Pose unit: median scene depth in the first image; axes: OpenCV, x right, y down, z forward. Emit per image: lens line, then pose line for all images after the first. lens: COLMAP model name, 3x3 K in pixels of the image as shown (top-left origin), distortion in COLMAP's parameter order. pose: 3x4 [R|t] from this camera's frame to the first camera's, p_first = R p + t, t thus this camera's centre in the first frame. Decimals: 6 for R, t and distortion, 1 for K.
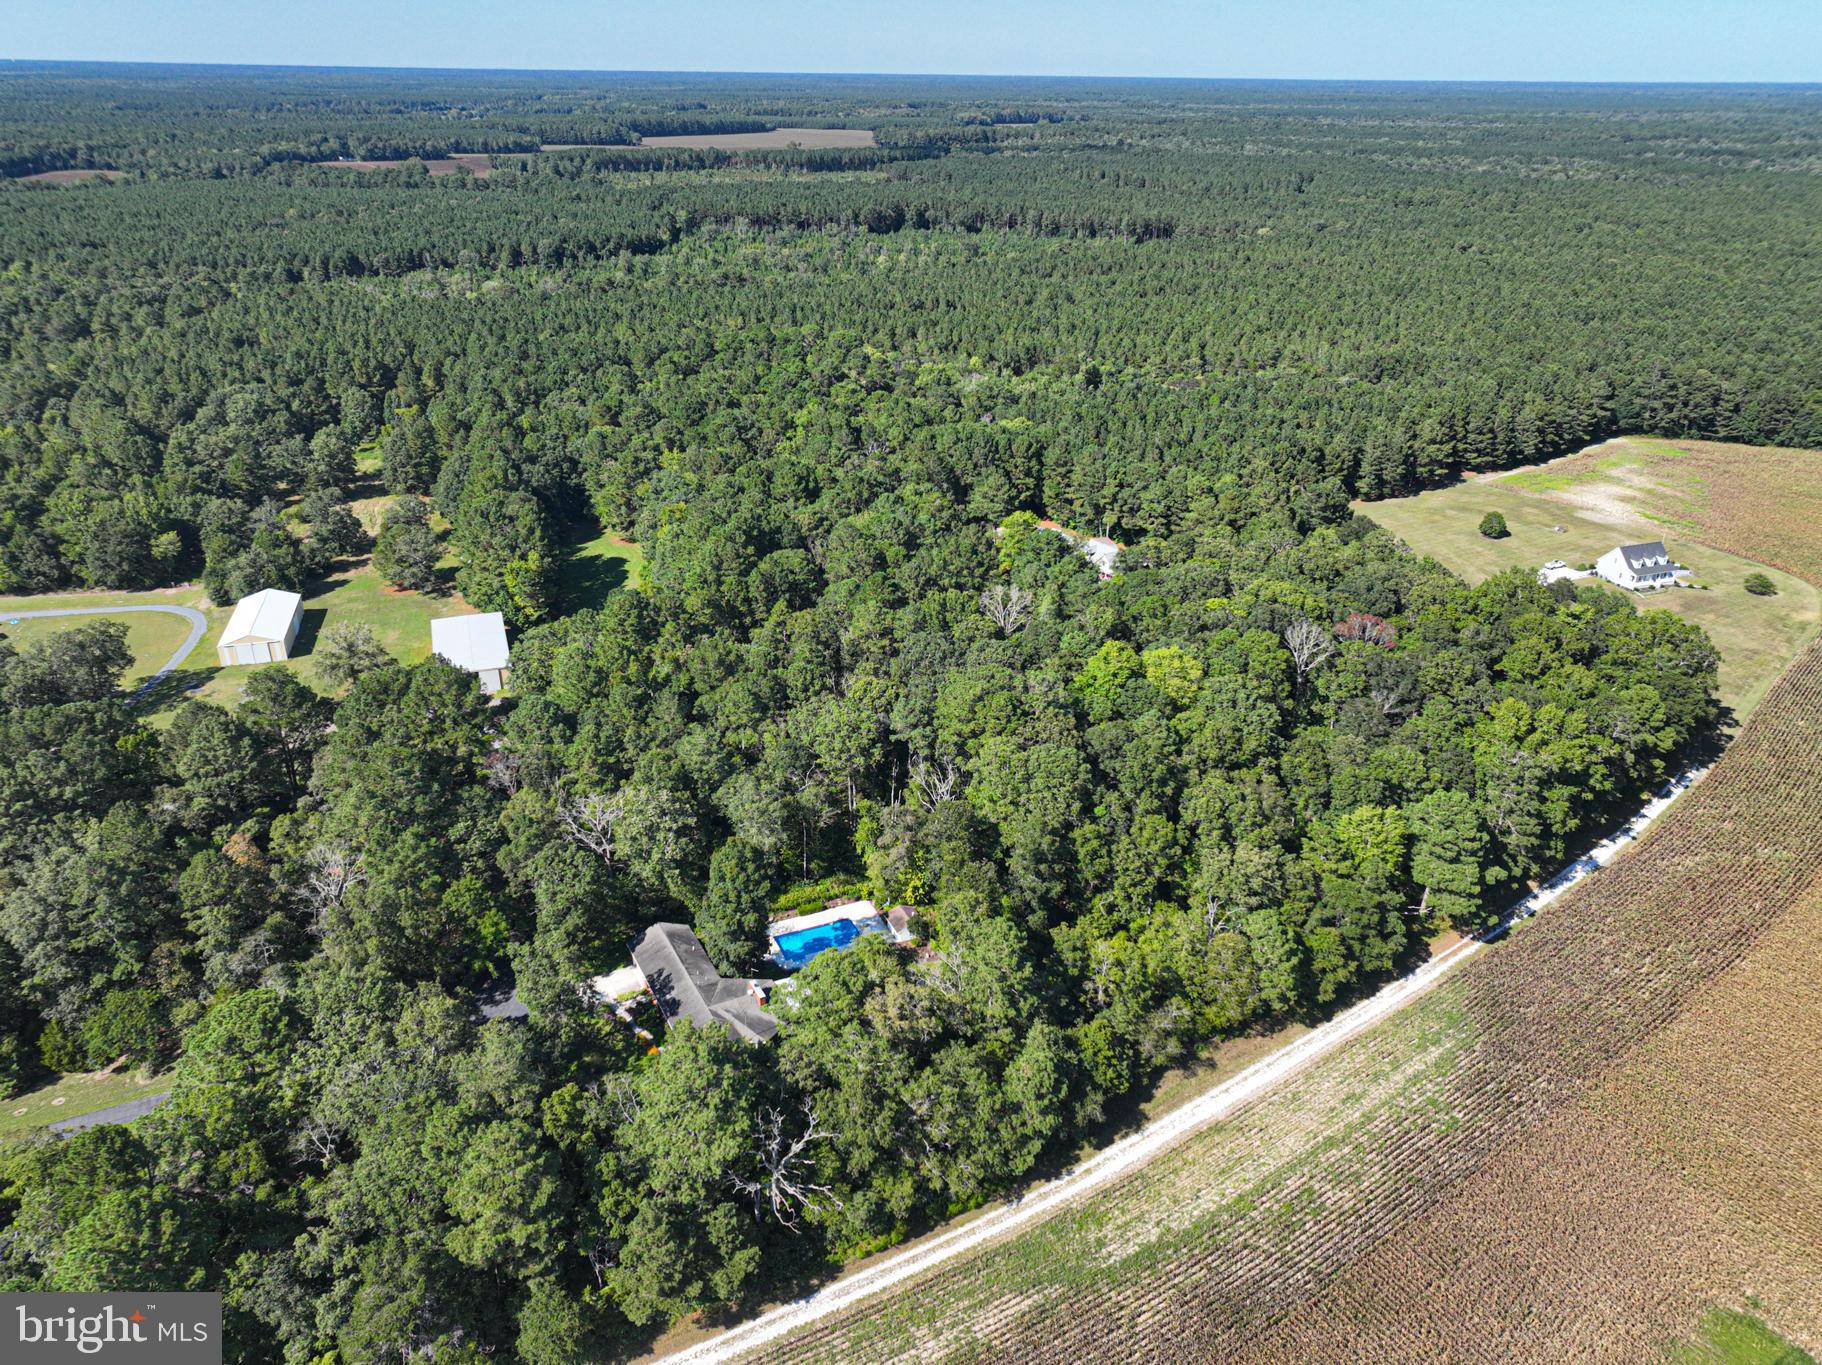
lens RADIAL K [[1282.8, 0, 912.0], [0, 1282.8, 679.2], [0, 0, 1]] dist [-0.001164, 0.016440]
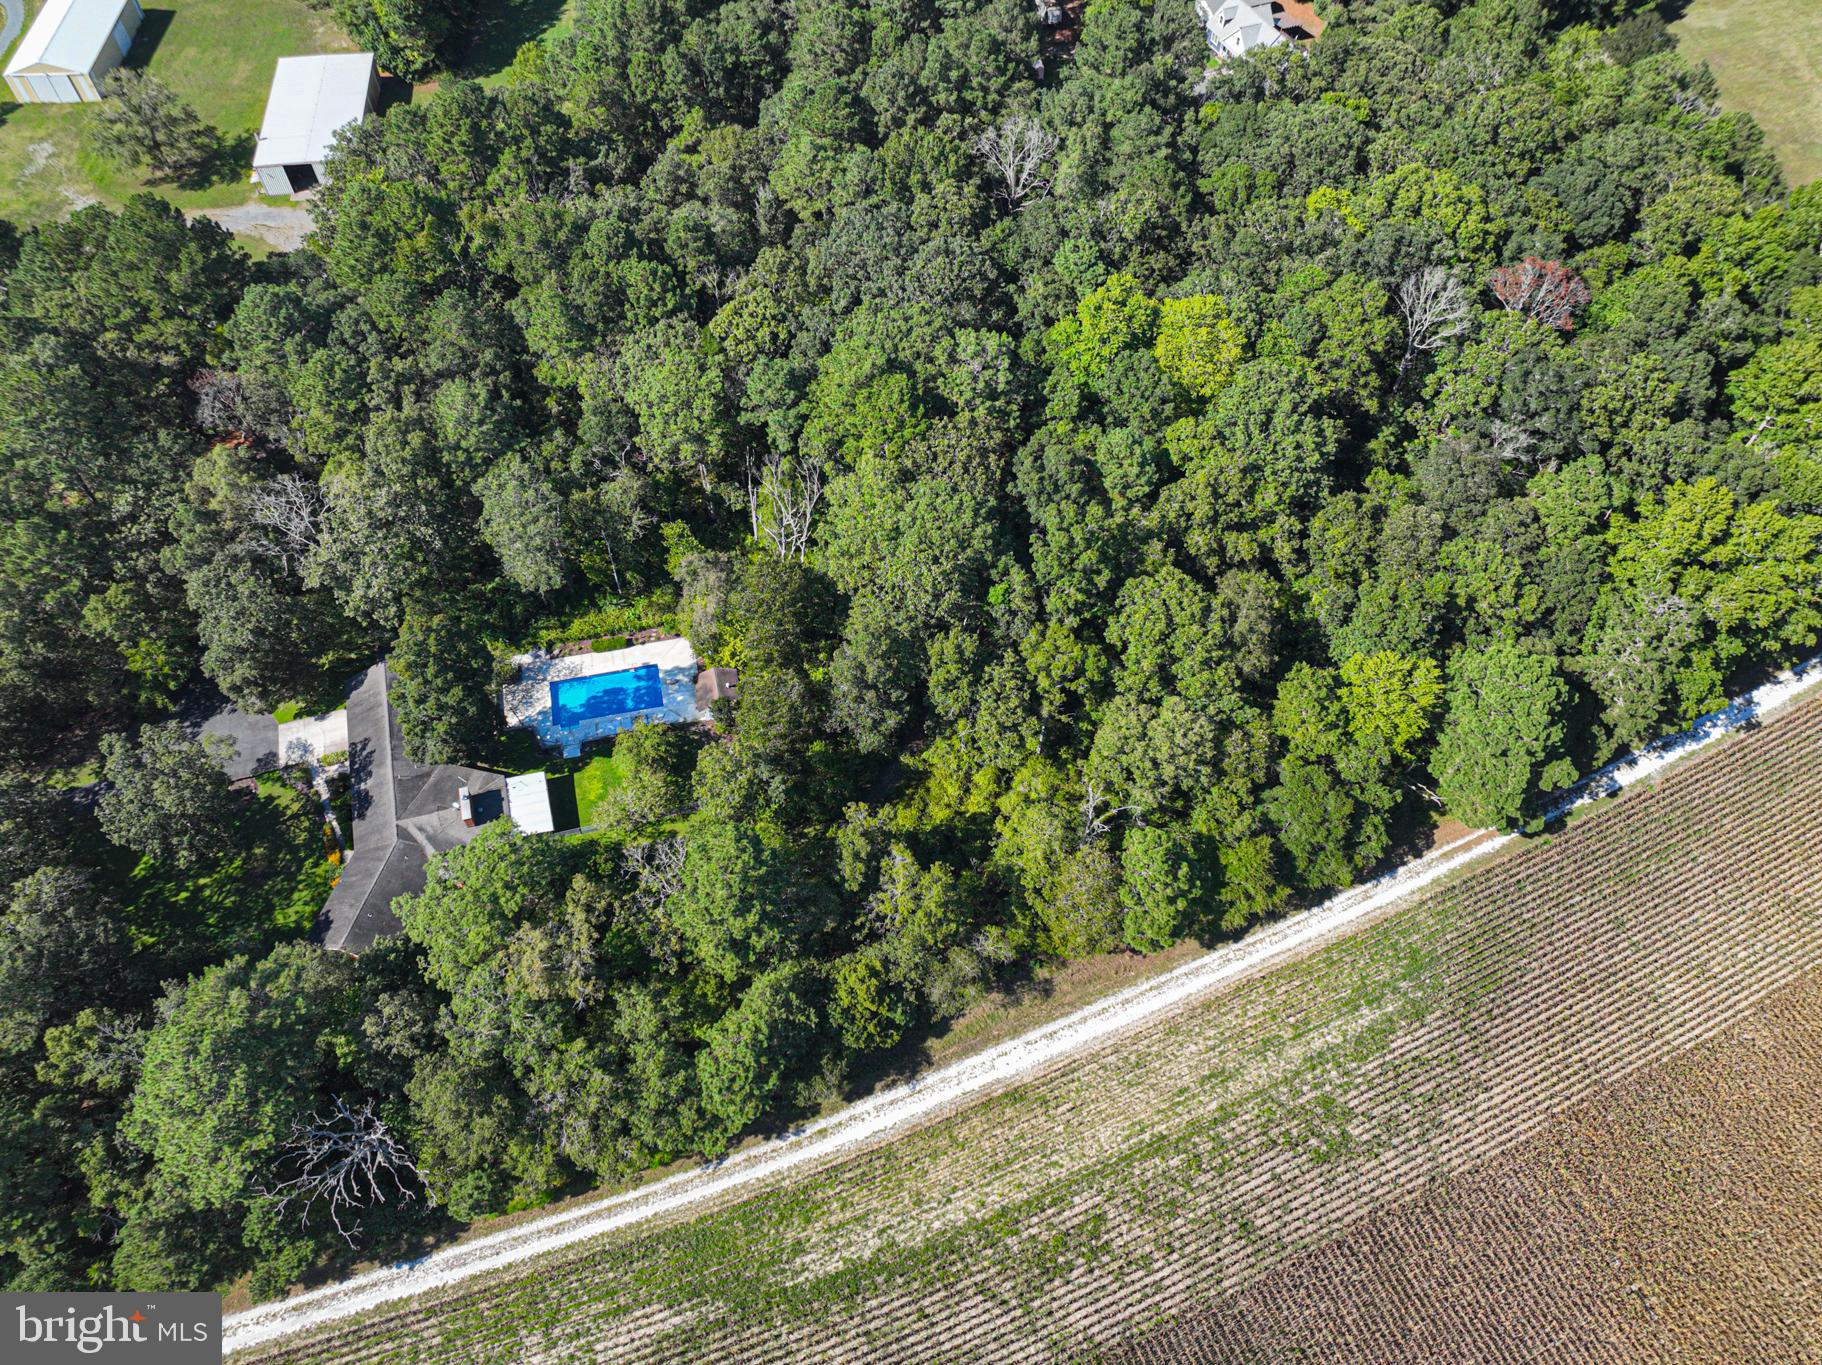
lens RADIAL K [[1285.7, 0, 916.6], [0, 1285.7, 684.6], [0, 0, 1]] dist [0.002986, 0.009769]
pose [[0.980909, 0.158812, -0.112235, 0.123743], [-0.085272, 0.869949, 0.485714, -0.121310], [0.174776, -0.466871, 0.866883, 0.243003]]
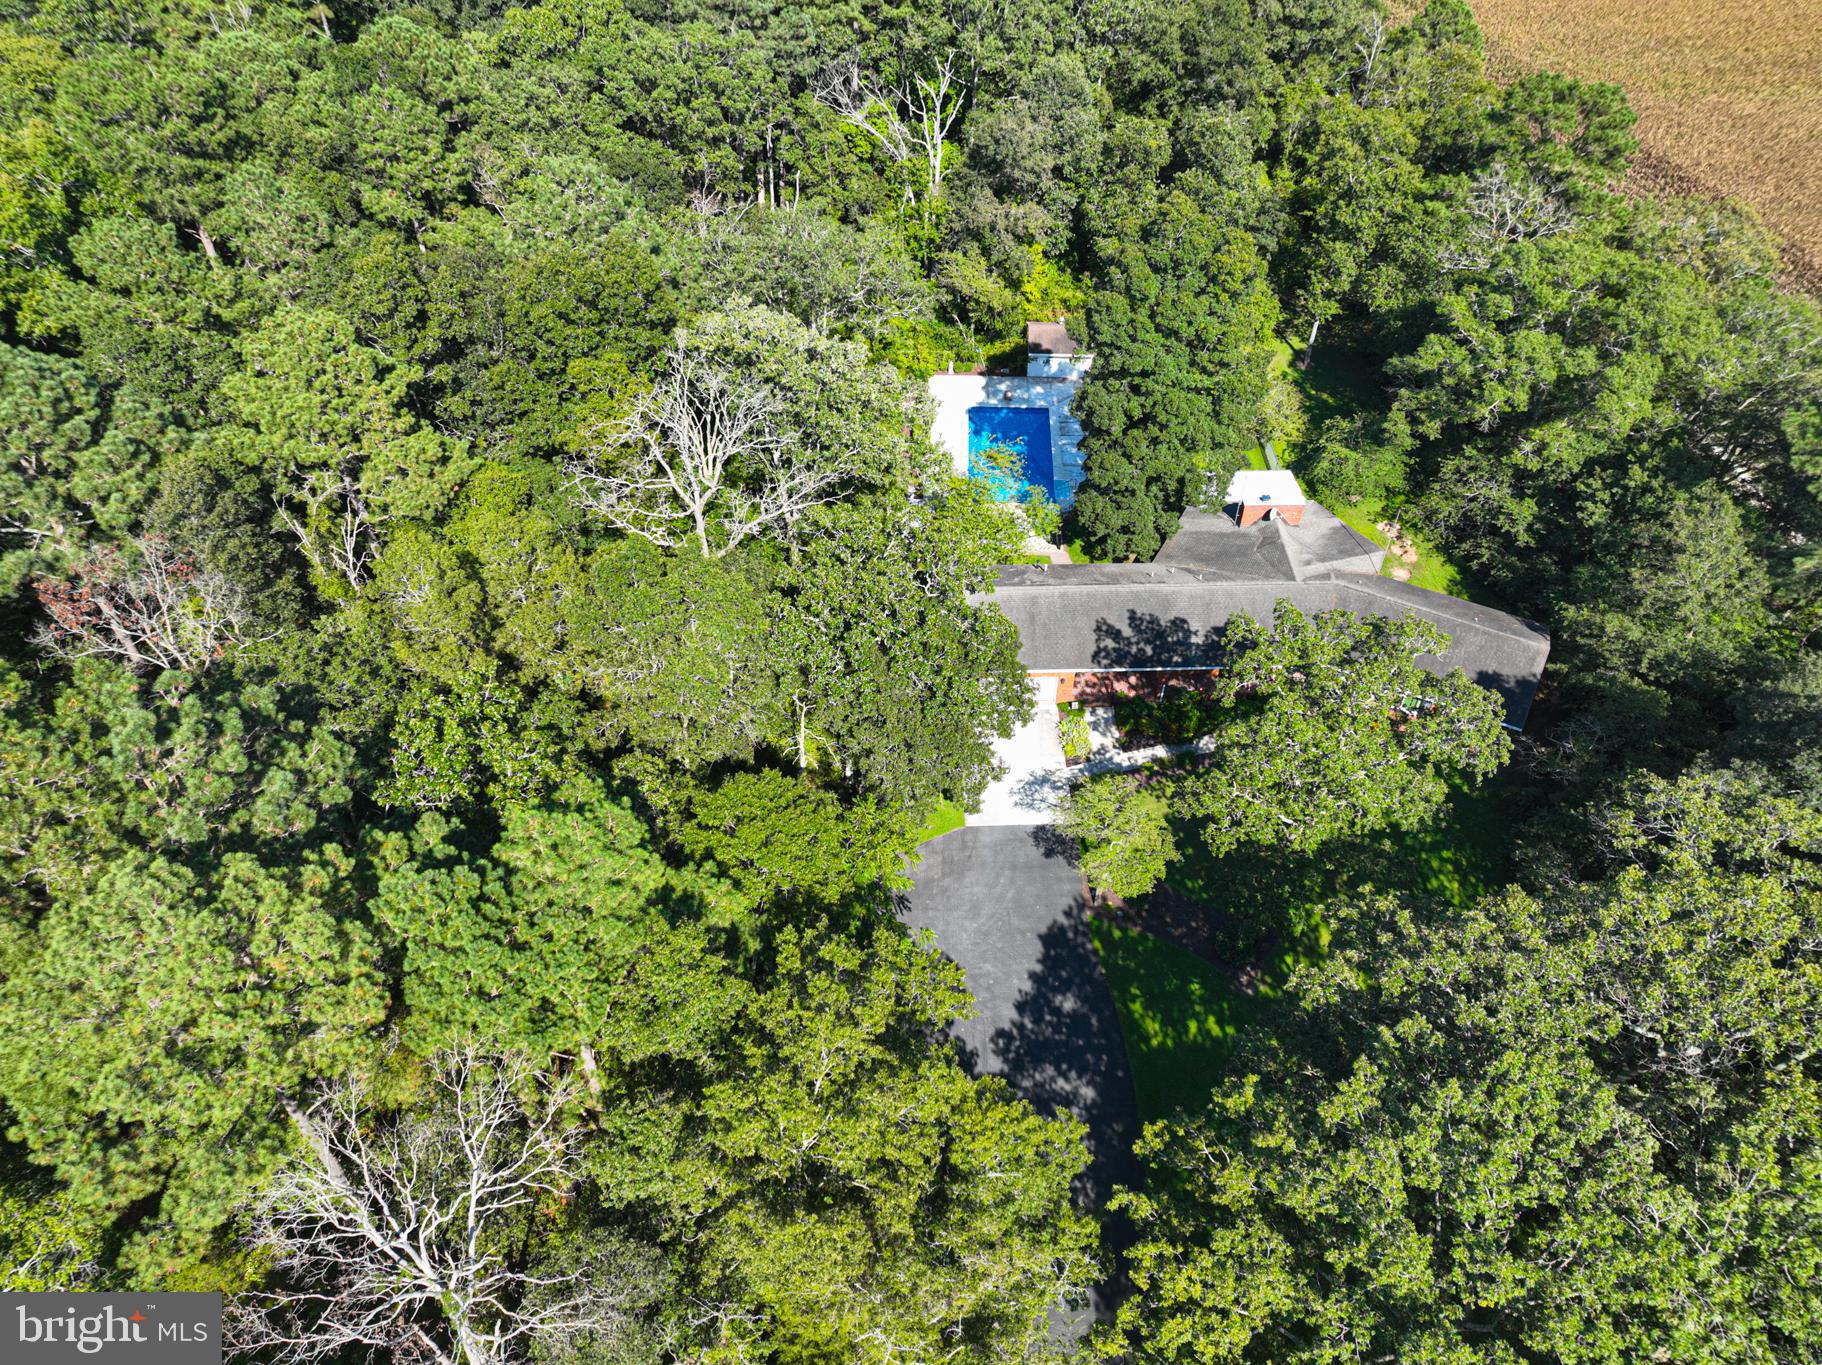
lens RADIAL K [[1249.2, 0, 911.0], [0, 1249.2, 682.5], [0, 0, 1]] dist [-0.004420, -0.000661]
pose [[0.445852, -0.631946, 0.633924, -0.291167], [0.372582, 0.774965, 0.510502, 0.008178], [-0.813879, 0.008581, 0.580972, 0.488529]]
